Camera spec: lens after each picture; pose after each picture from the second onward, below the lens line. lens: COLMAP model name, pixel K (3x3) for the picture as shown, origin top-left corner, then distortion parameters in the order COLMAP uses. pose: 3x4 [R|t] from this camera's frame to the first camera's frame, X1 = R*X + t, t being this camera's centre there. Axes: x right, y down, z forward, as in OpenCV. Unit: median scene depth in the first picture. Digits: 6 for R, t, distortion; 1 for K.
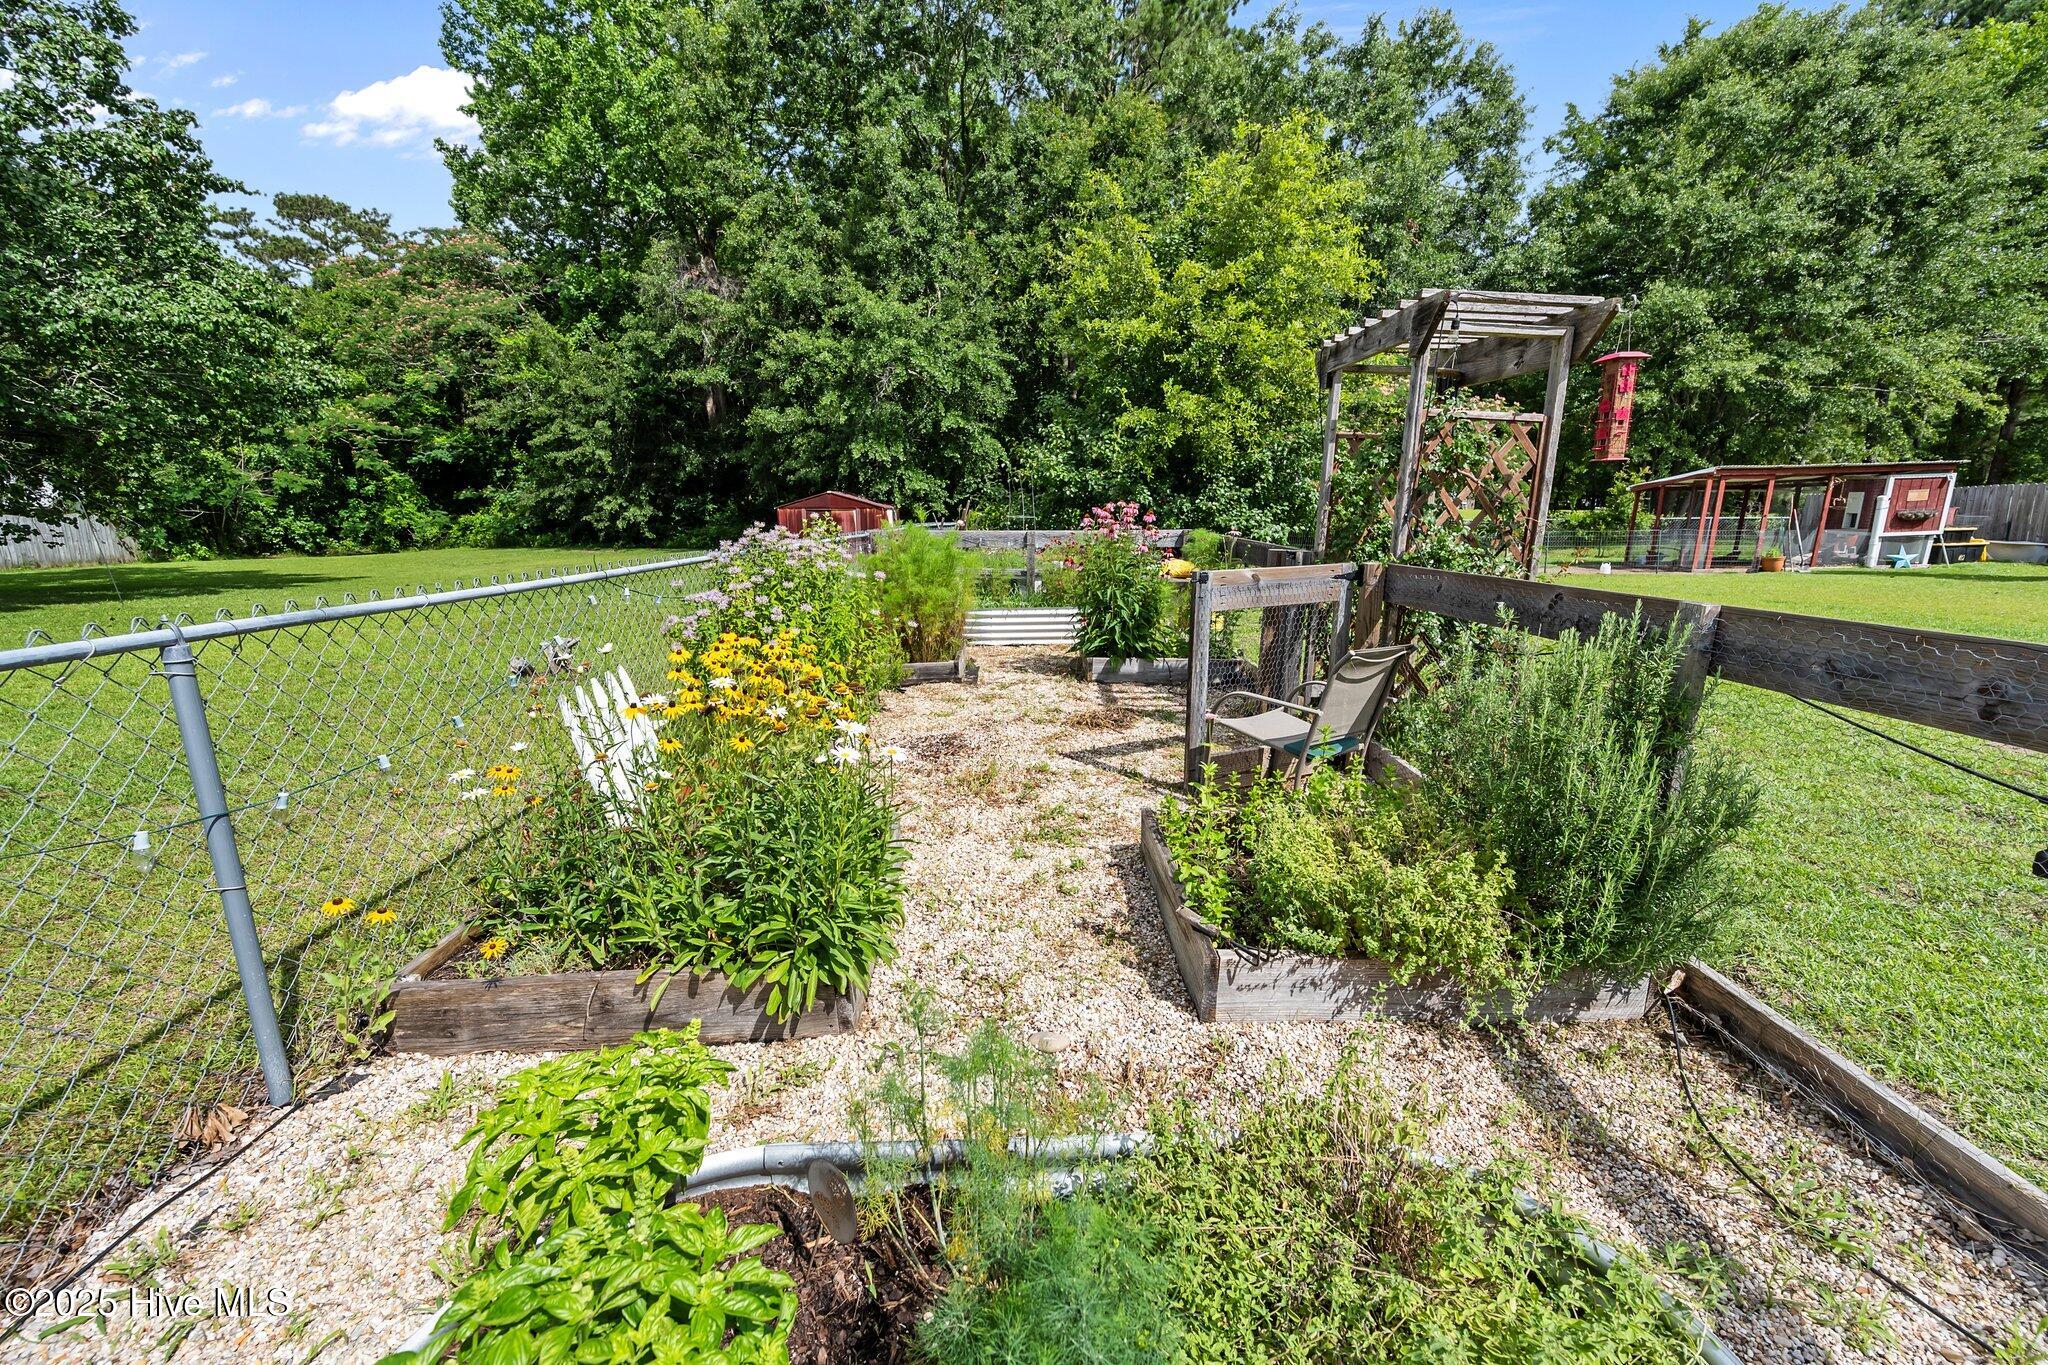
lens RADIAL K [[810.4, 0, 1016.5], [0, 810.4, 686.6], [0, 0, 1]] dist [-0.000145, 0.000187]
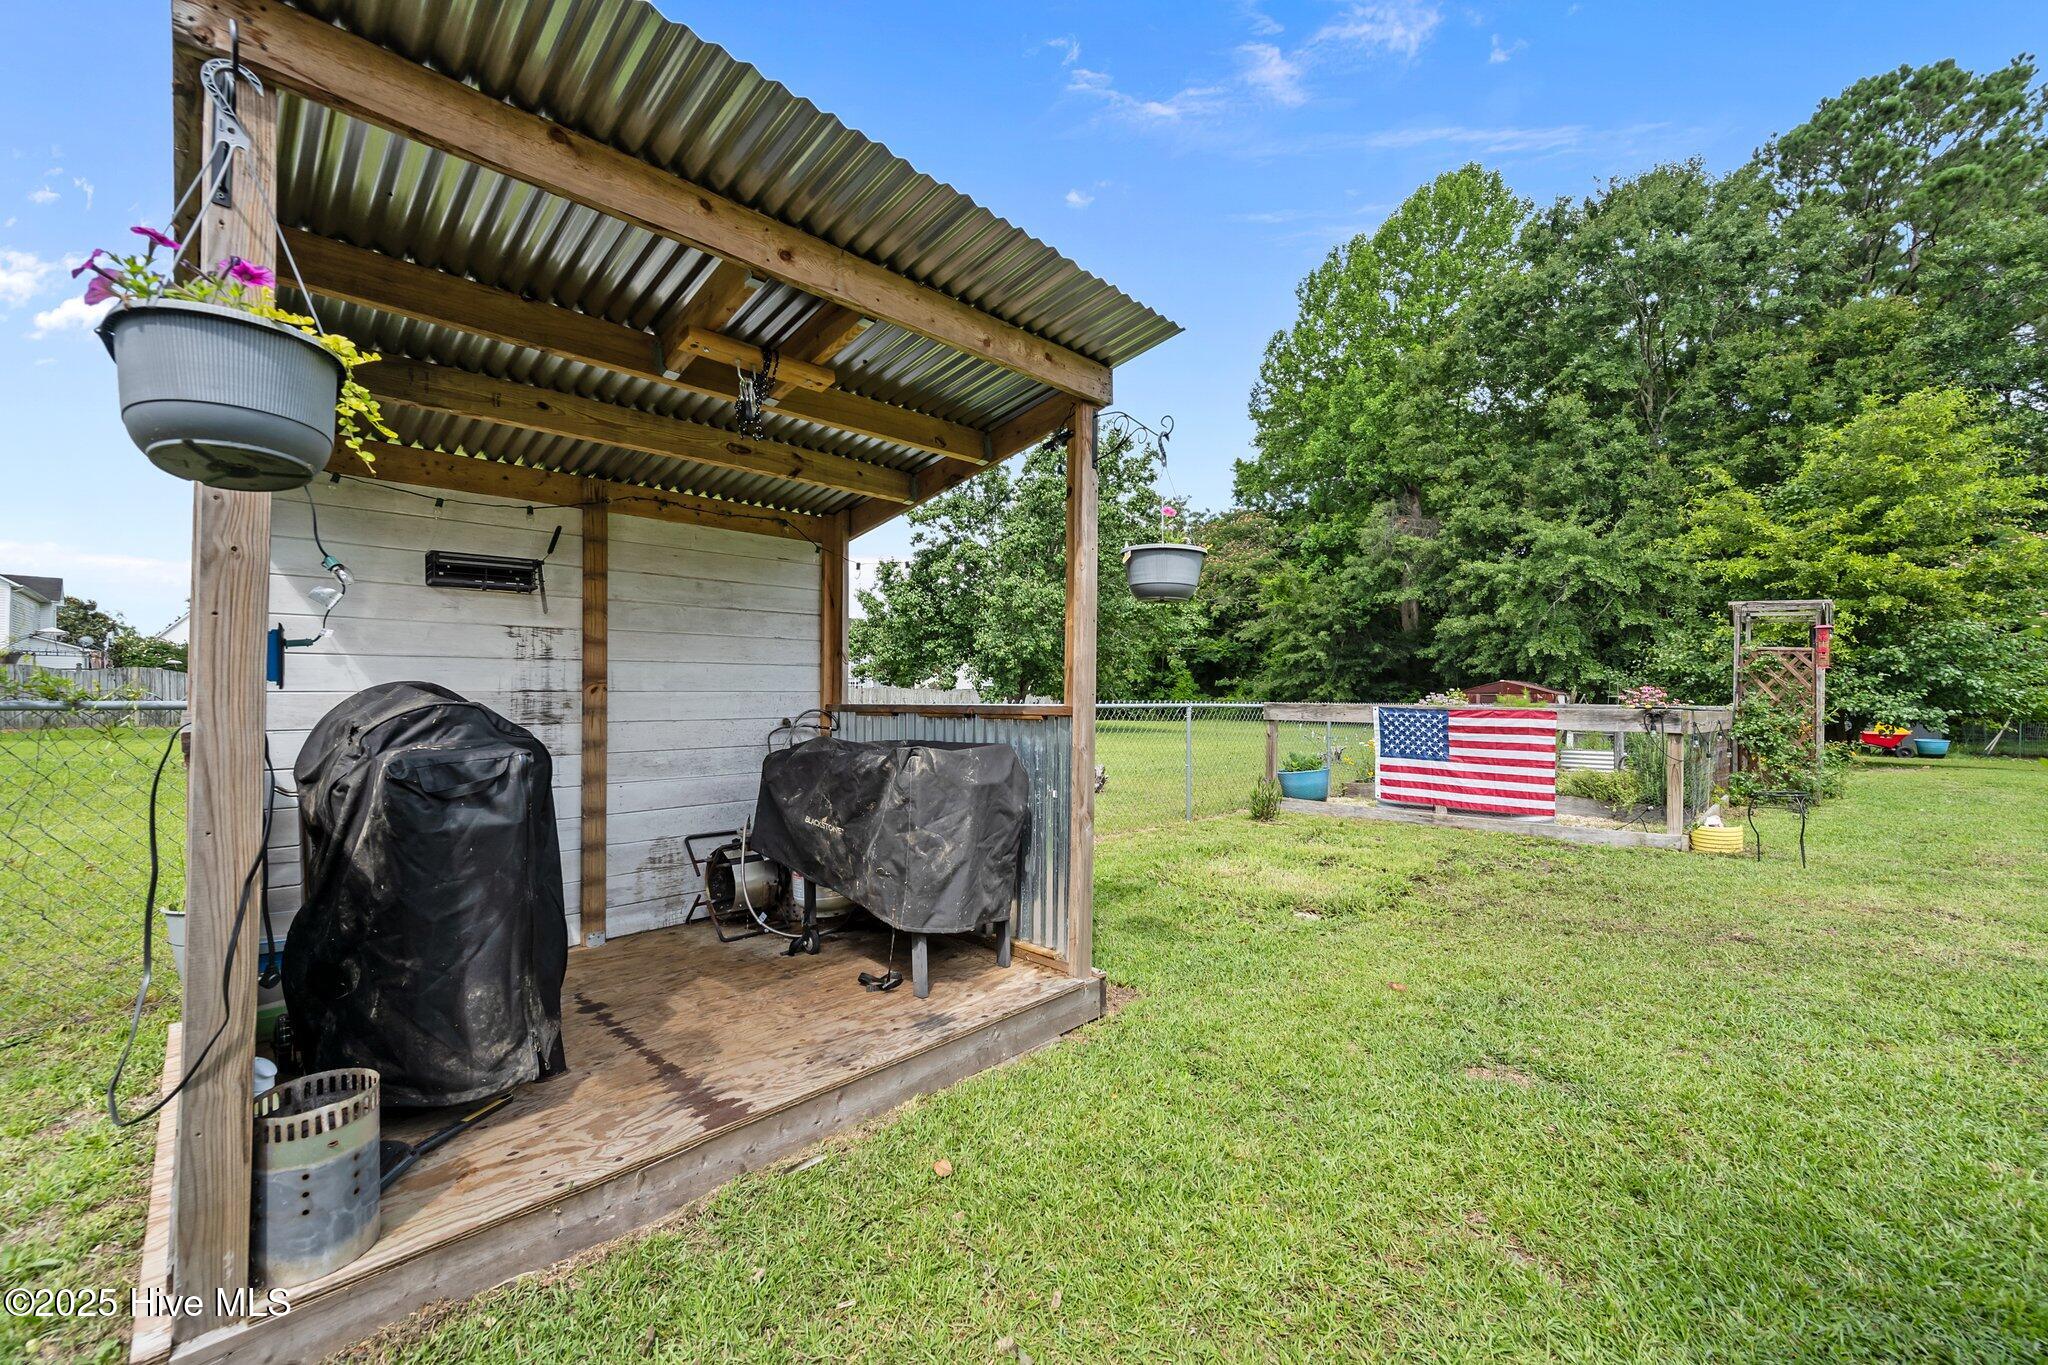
lens RADIAL K [[810.4, 0, 1016.5], [0, 810.4, 686.6], [0, 0, 1]] dist [-0.000145, 0.000187]
pose [[0.701401, 0.003111, -0.712760, 0.115774], [-0.168437, 0.972391, -0.161508, 0.081881], [0.692579, 0.233337, 0.682560, -0.309023]]
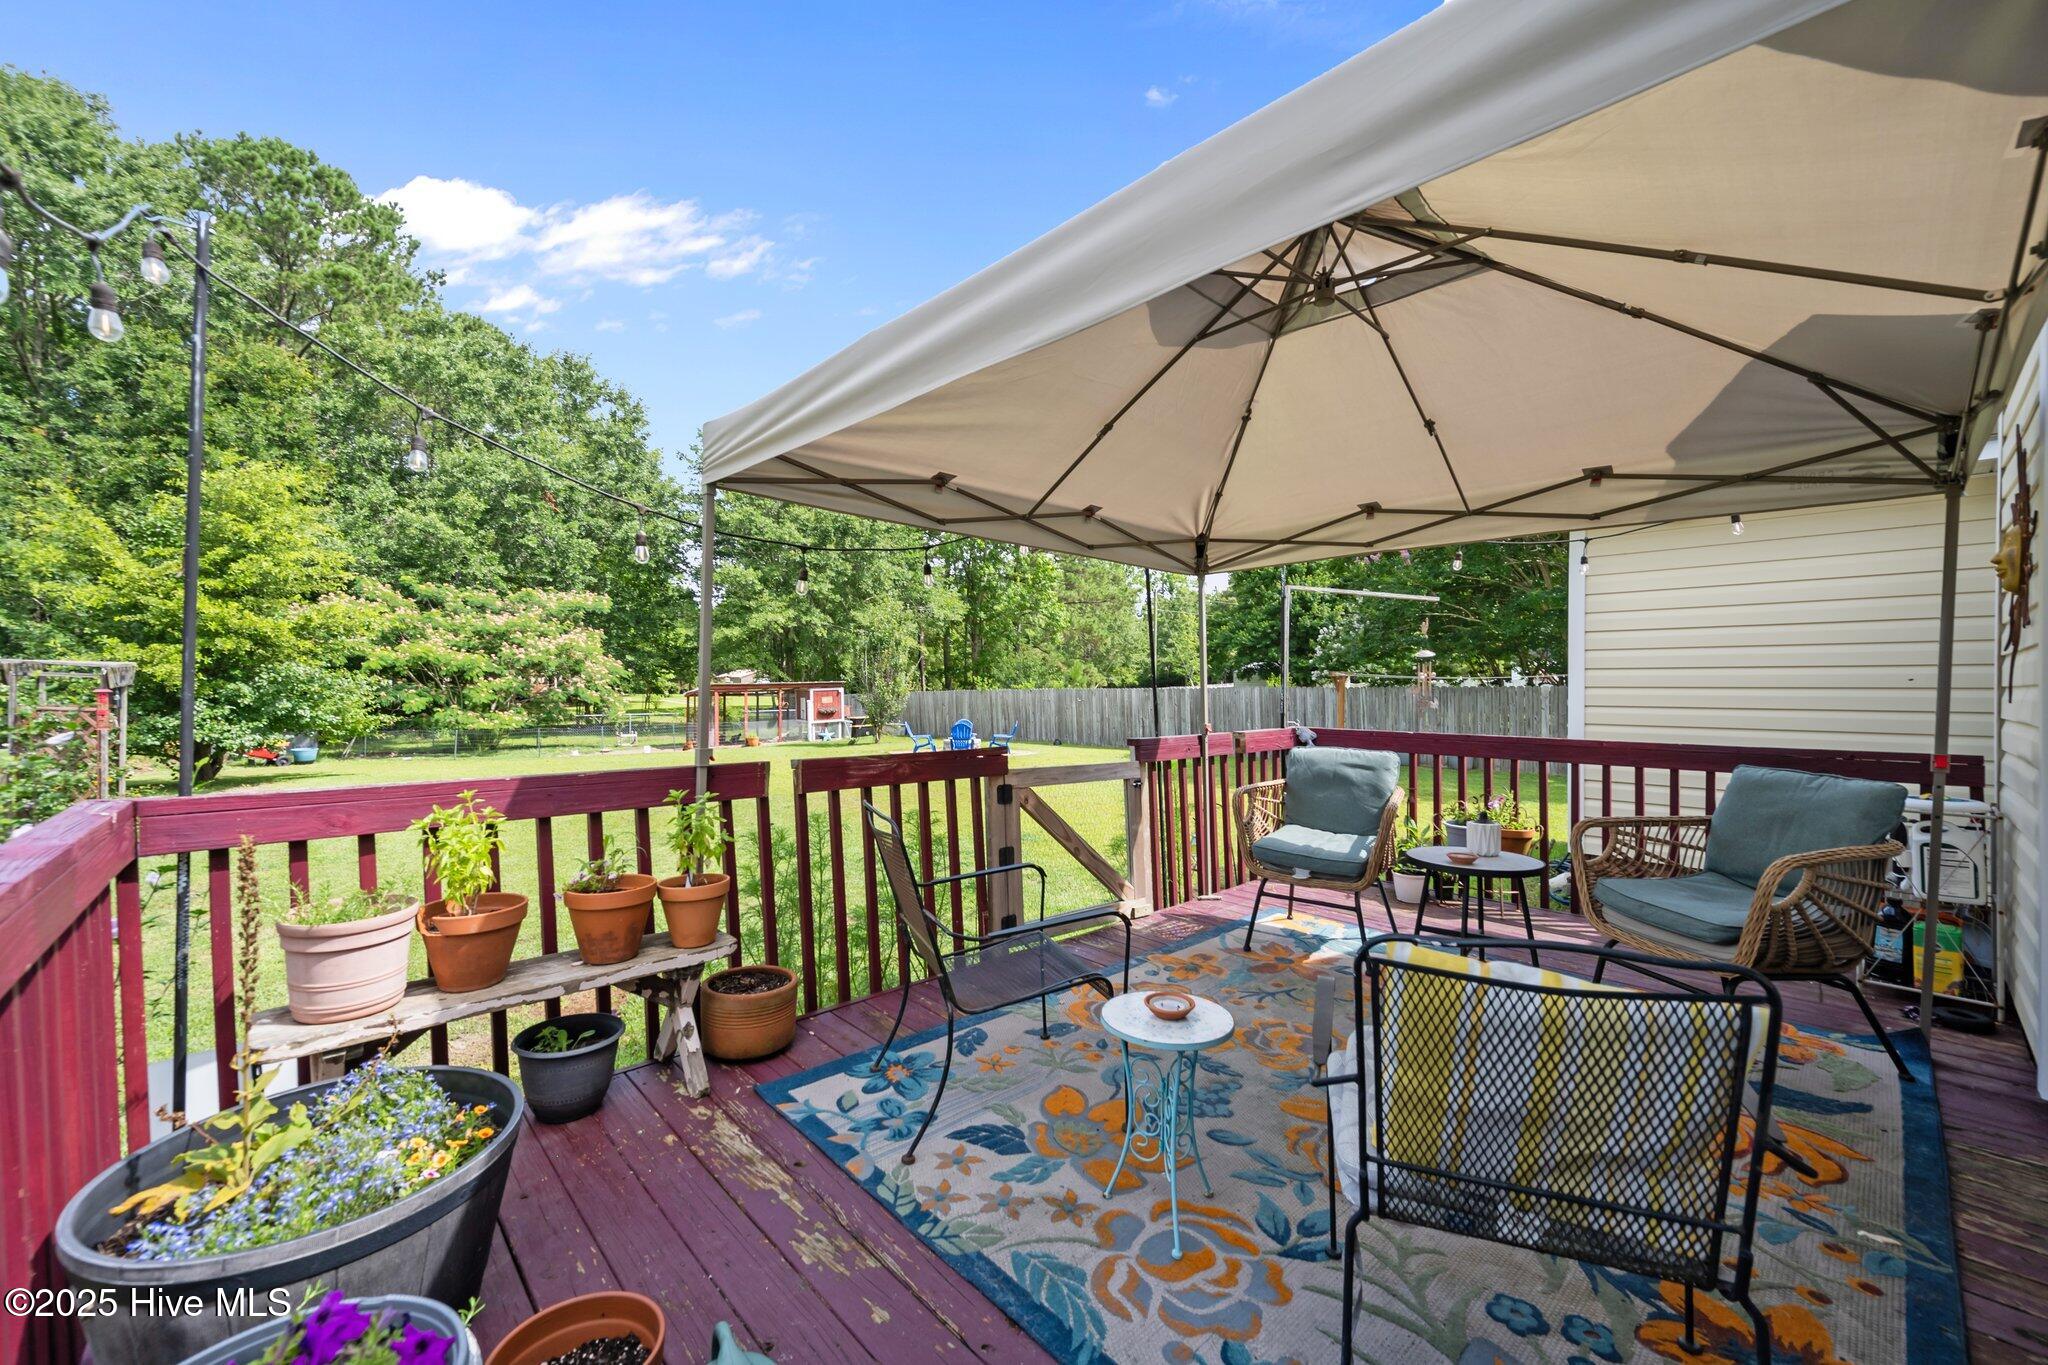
lens RADIAL K [[810.4, 0, 1016.5], [0, 810.4, 686.6], [0, 0, 1]] dist [-0.000145, 0.000187]
pose [[0.747414, 0.005136, 0.664338, 0.171210], [0.147188, 0.973840, -0.173123, 0.067322], [-0.647848, 0.227177, 0.727106, -0.368767]]
